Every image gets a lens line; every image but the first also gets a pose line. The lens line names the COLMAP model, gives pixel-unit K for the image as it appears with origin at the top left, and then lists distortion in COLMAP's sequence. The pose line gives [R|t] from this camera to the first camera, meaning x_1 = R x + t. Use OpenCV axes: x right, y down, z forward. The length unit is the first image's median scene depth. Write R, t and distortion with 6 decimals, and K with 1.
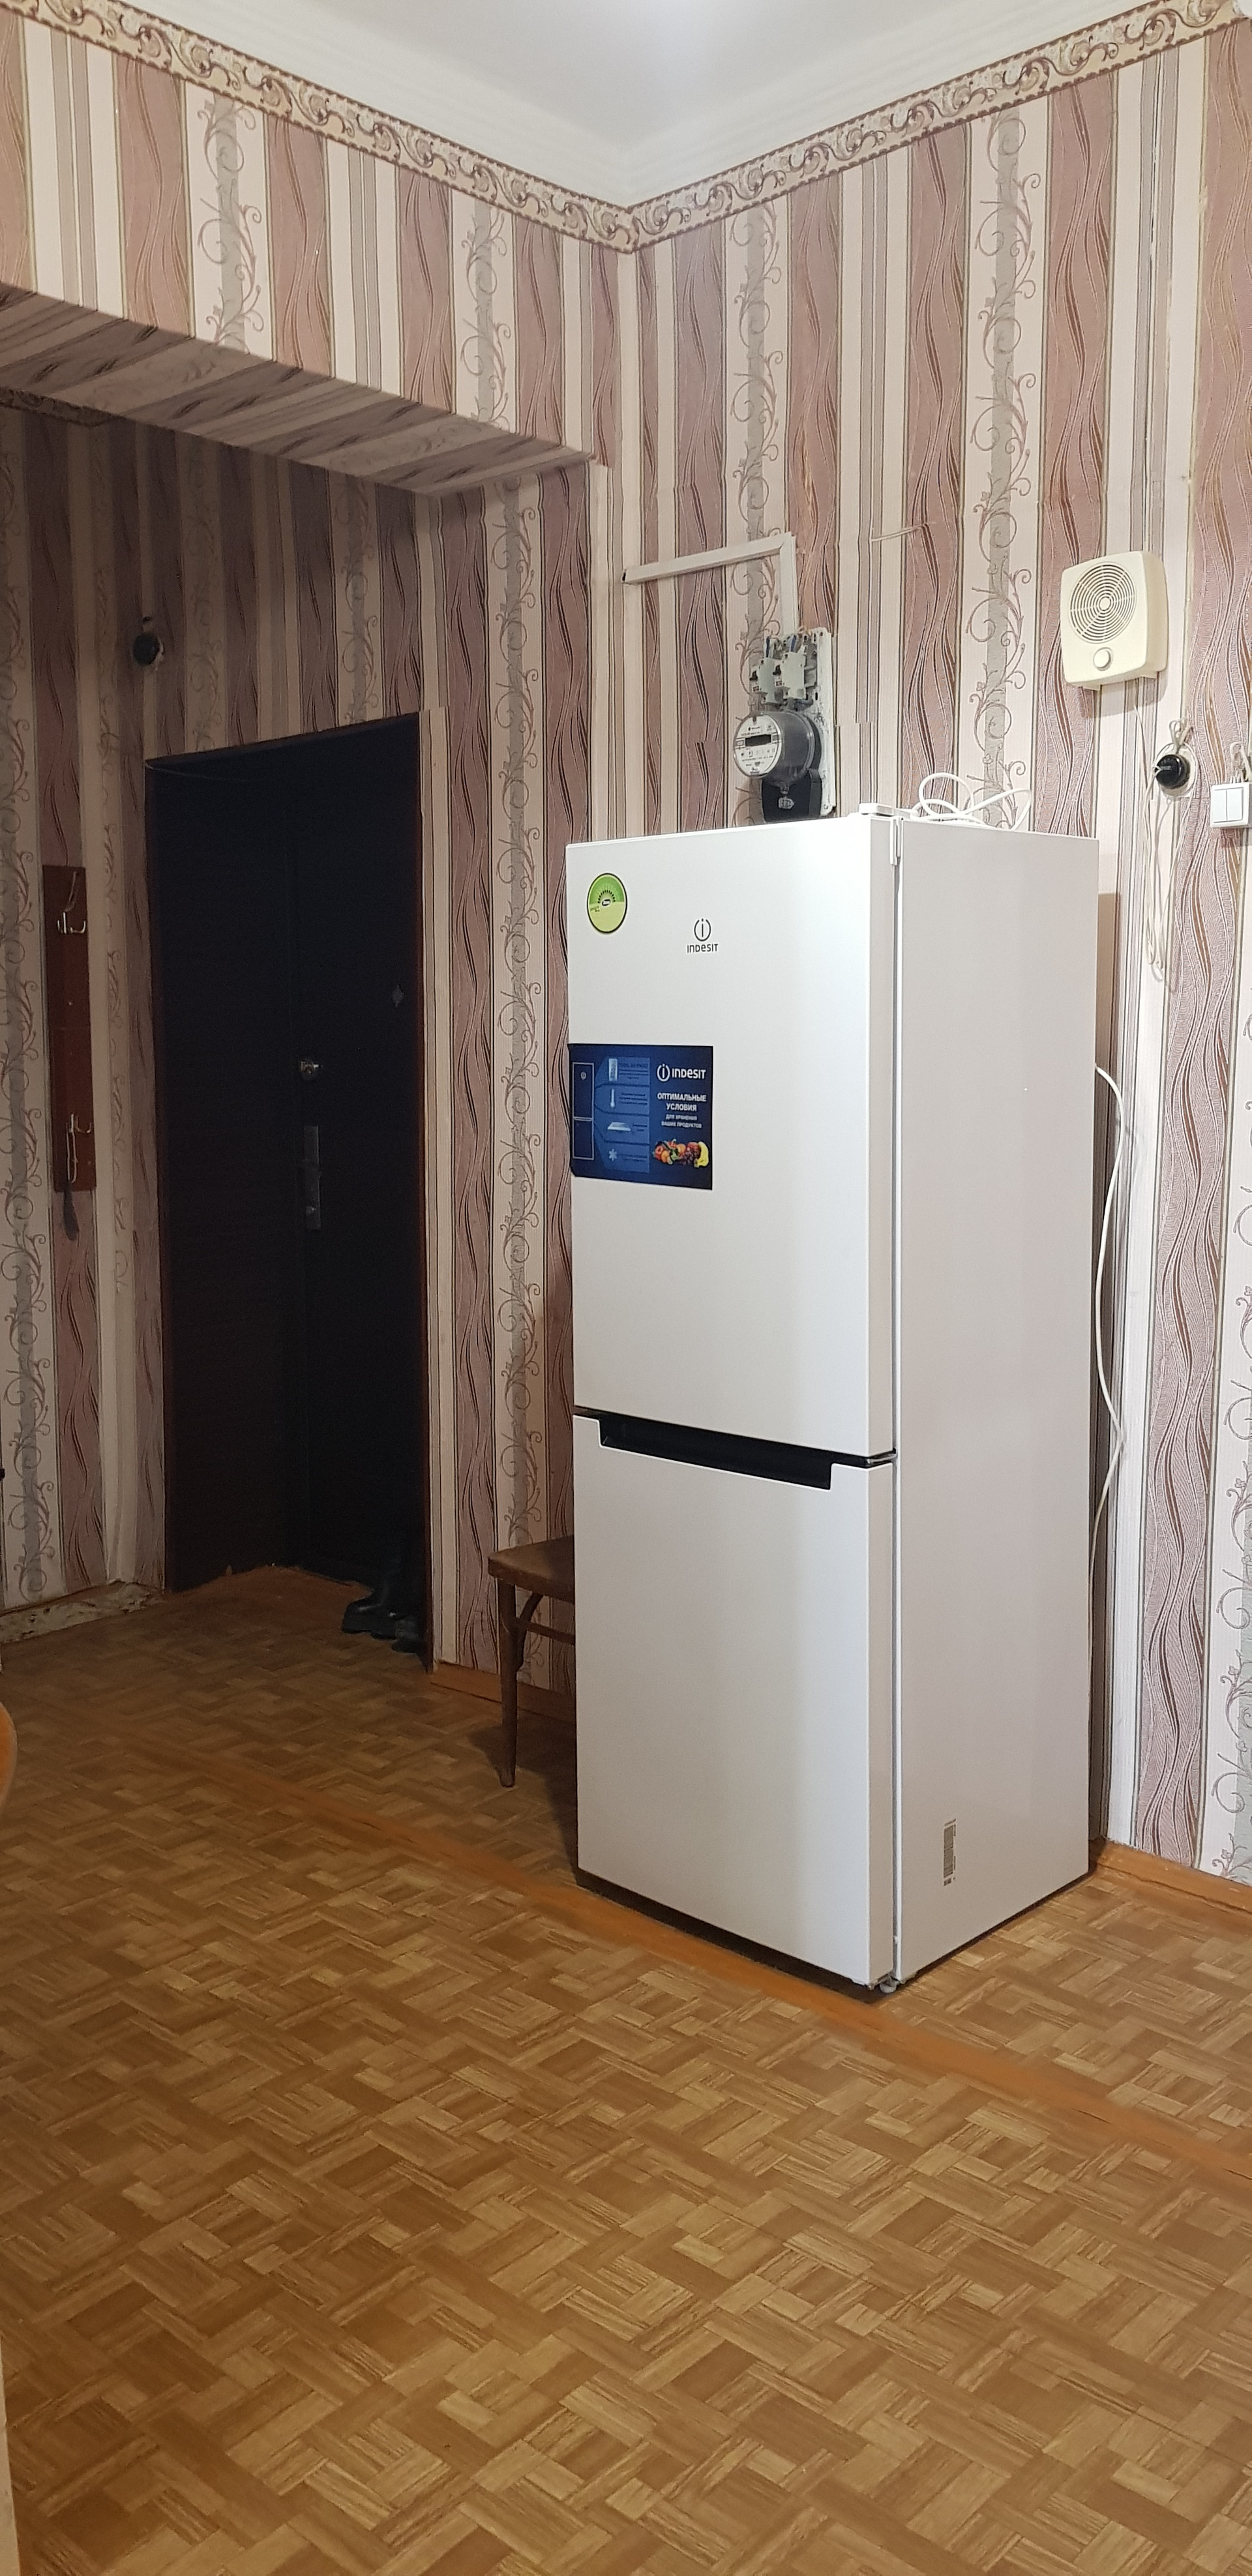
lens RADIAL K [[2017.6, 0, 701.5], [0, 2017.6, 1229.6], [0, 0, 1]] dist [0.056310, -0.083455]
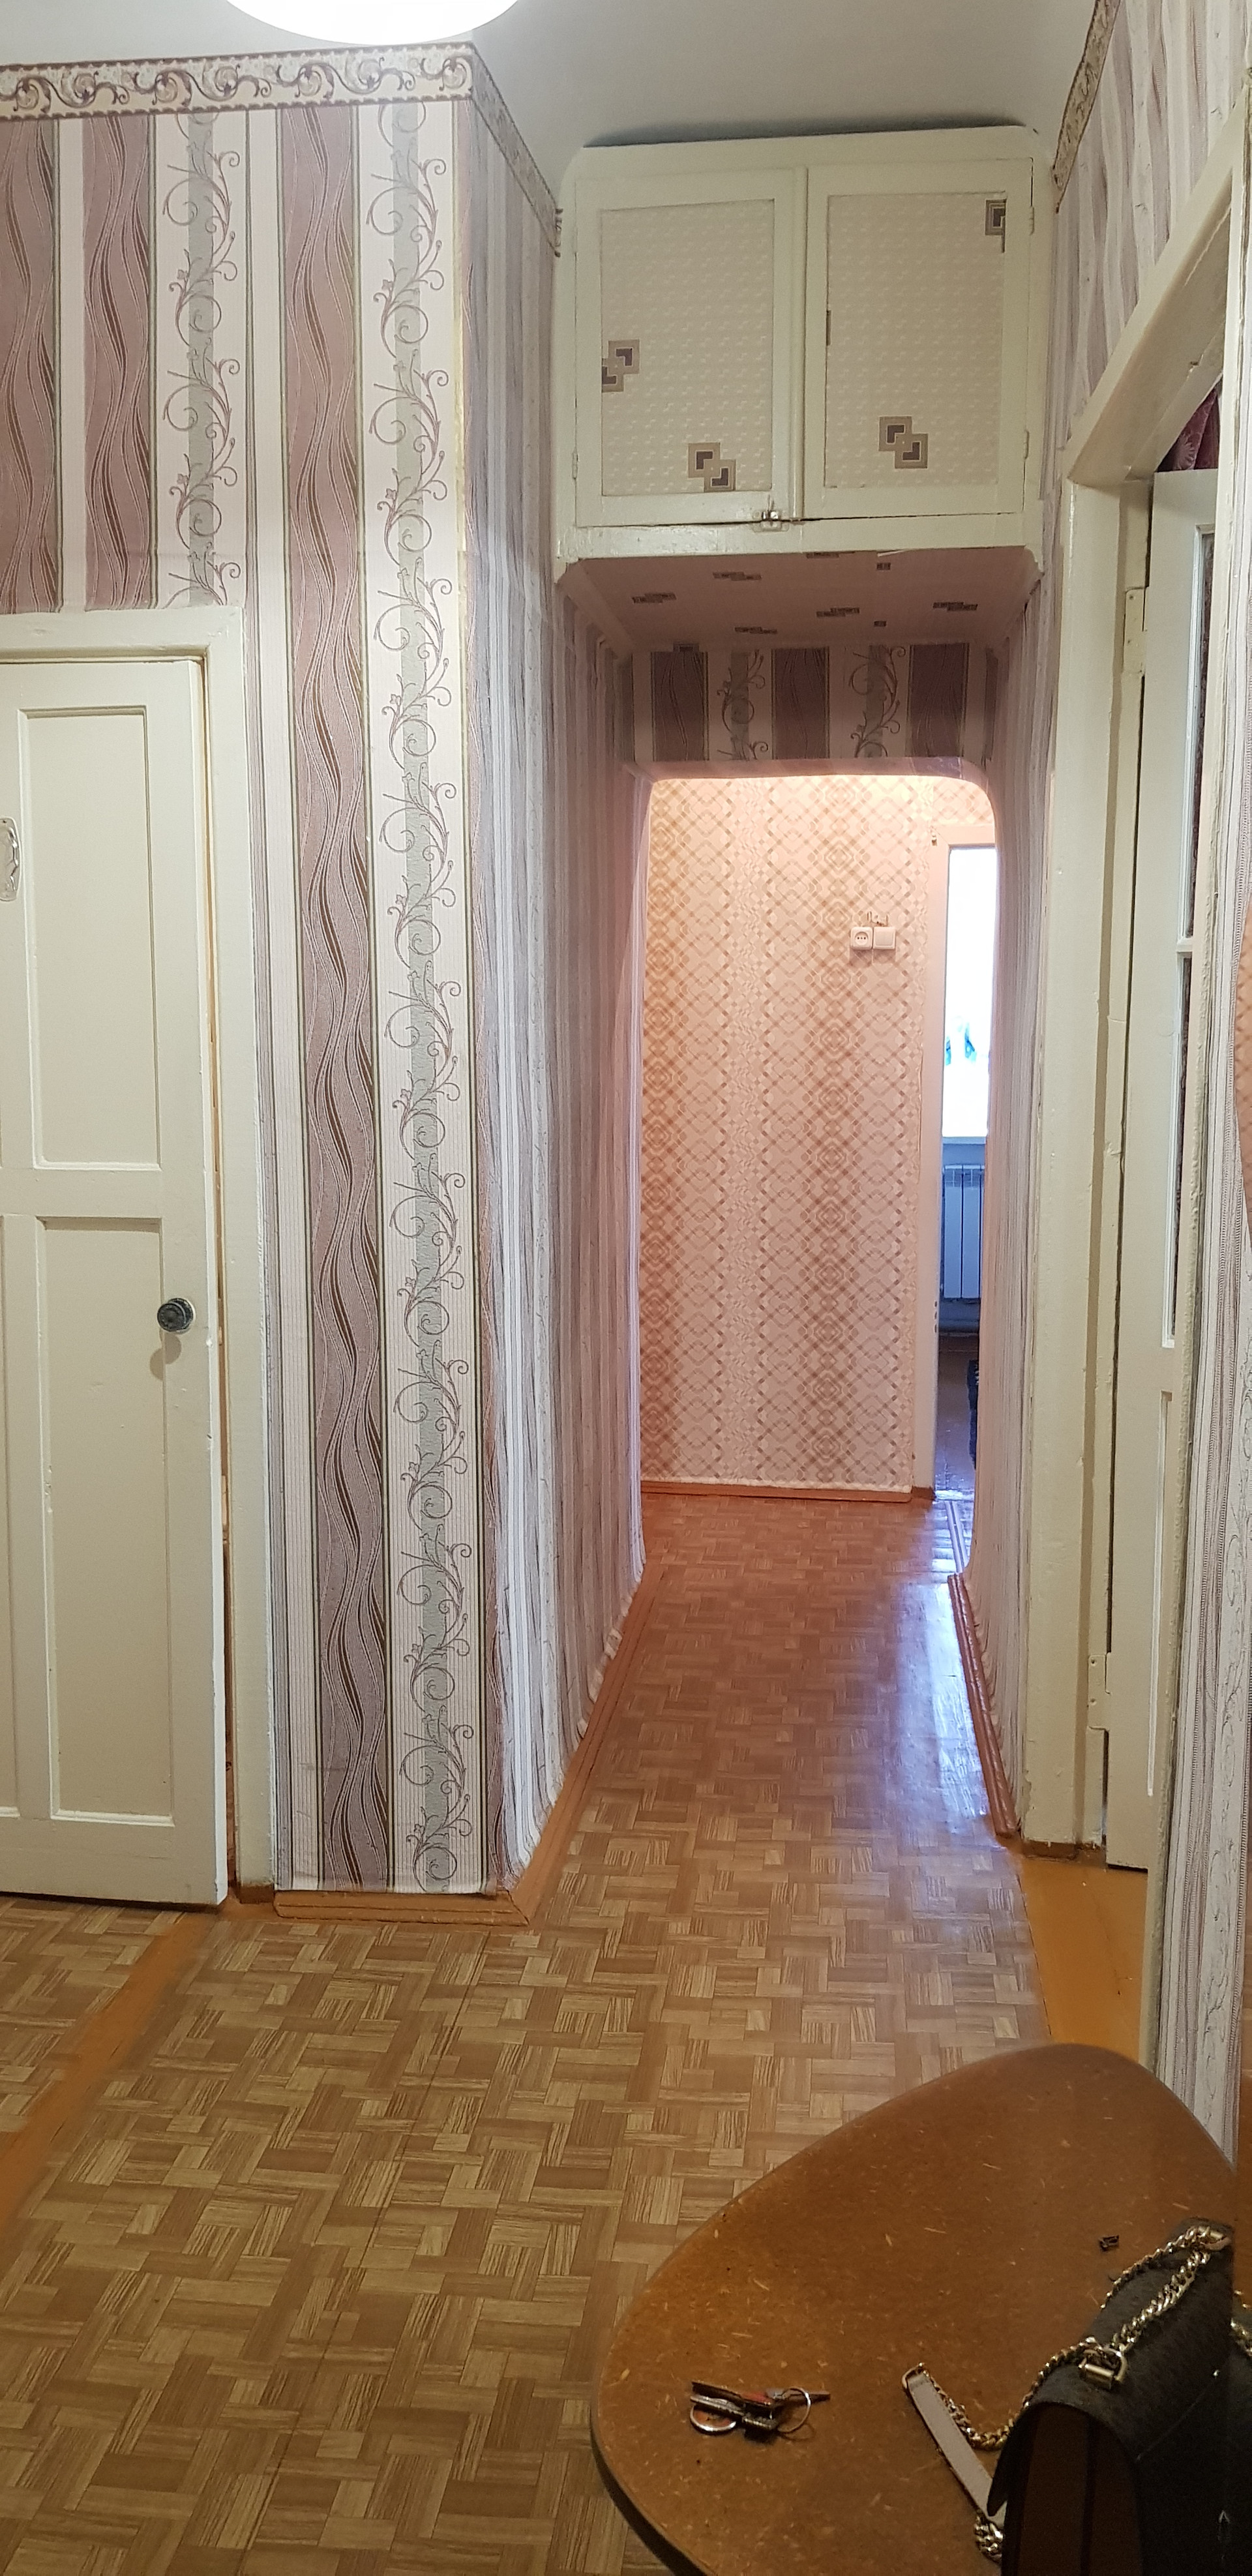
lens RADIAL K [[1988.1, 0, 639.3], [0, 1988.1, 1242.3], [0, 0, 1]] dist [0.111810, -0.222643]
pose [[-0.566814, -0.087039, 0.819235, -0.865600], [0.093569, 0.981168, 0.168983, -0.168400], [-0.818515, 0.172437, -0.547995, 1.392048]]
